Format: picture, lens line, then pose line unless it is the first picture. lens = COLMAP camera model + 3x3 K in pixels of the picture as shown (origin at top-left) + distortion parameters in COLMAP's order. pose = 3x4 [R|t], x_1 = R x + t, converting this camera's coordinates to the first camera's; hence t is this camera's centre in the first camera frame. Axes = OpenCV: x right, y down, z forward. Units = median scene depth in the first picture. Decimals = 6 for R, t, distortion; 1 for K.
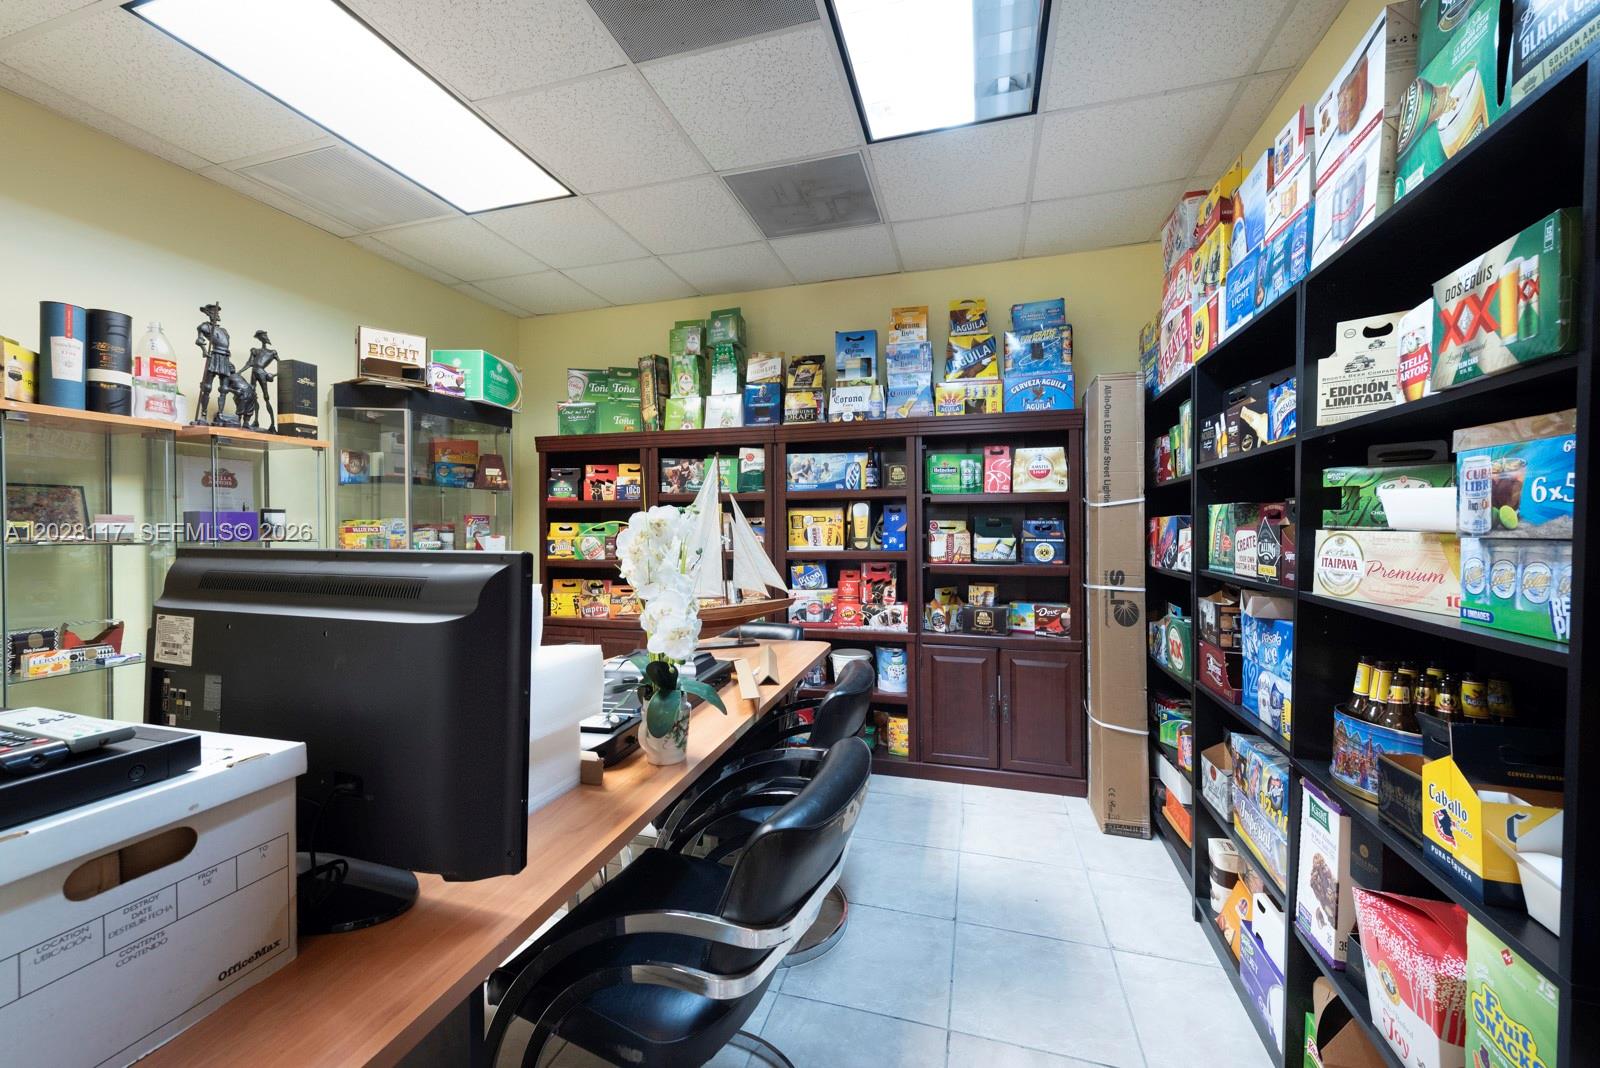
lens RADIAL K [[669.3, 0, 788.8], [0, 669.3, 528.4], [0, 0, 1]] dist [0.009370, -0.001521]
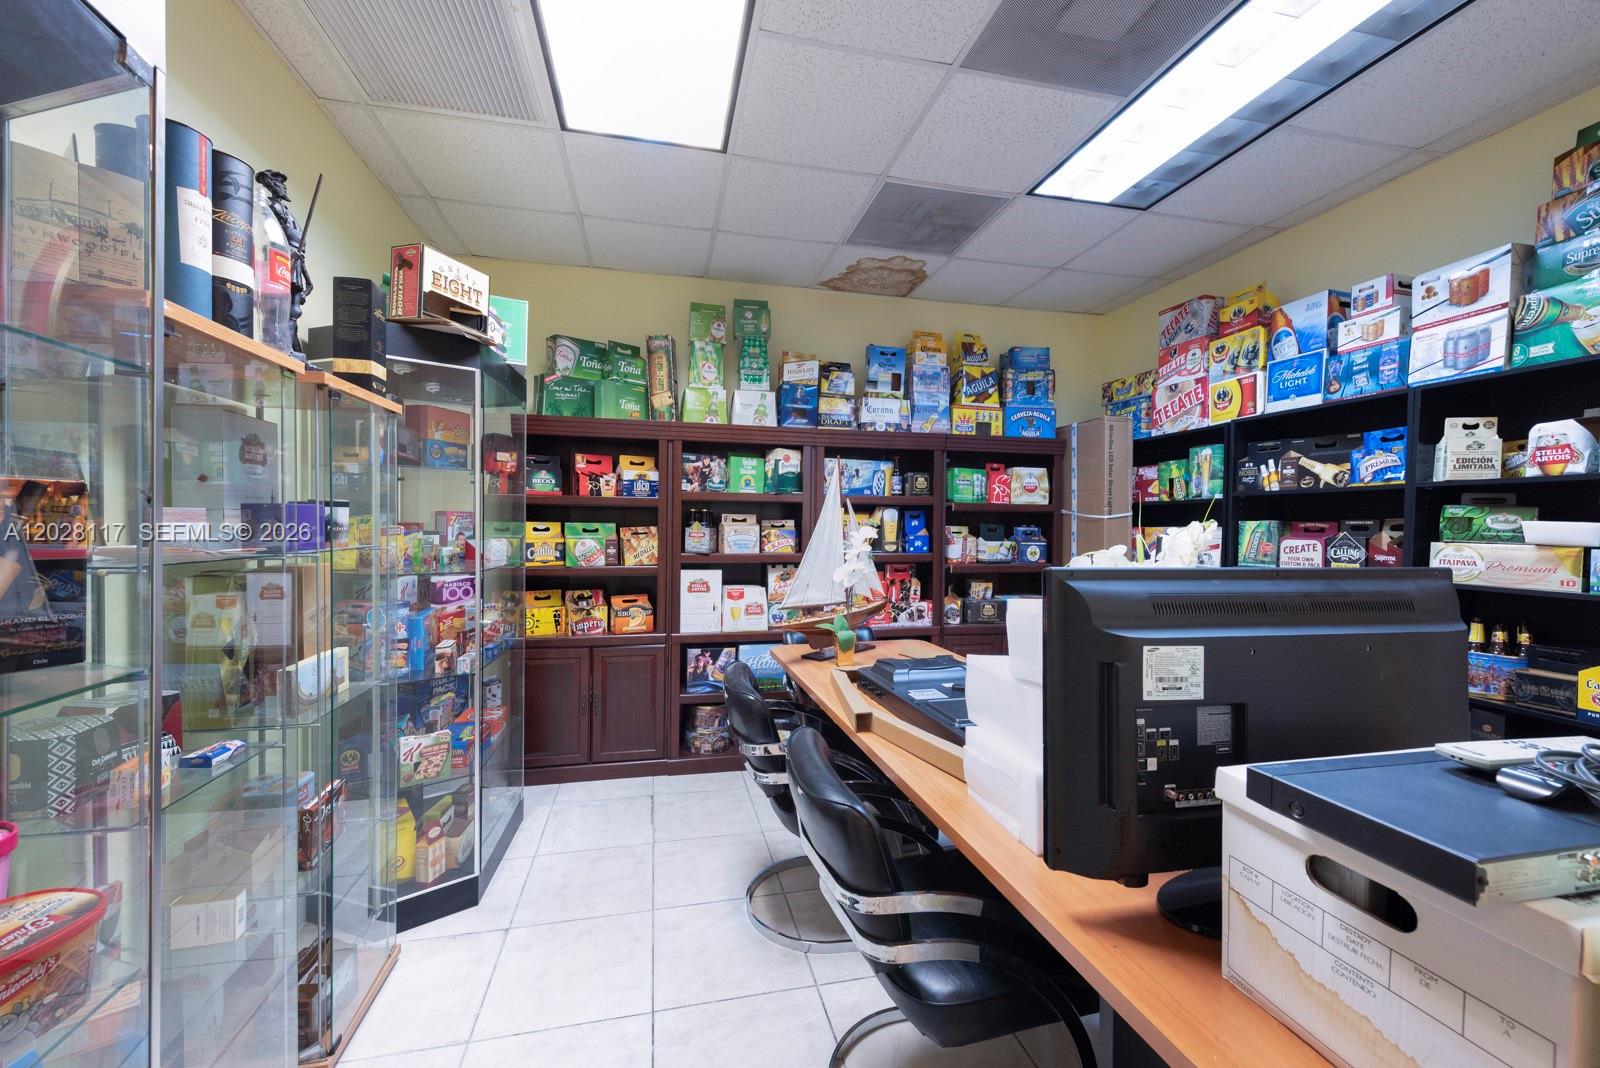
lens RADIAL K [[669.3, 0, 797.0], [0, 669.3, 538.8], [0, 0, 1]] dist [0.009370, -0.001521]
pose [[0.857170, 0.000994, 0.515033, -0.580367], [-0.011911, 0.999769, 0.017894, -0.007266], [-0.514896, -0.021472, 0.856984, 0.160822]]
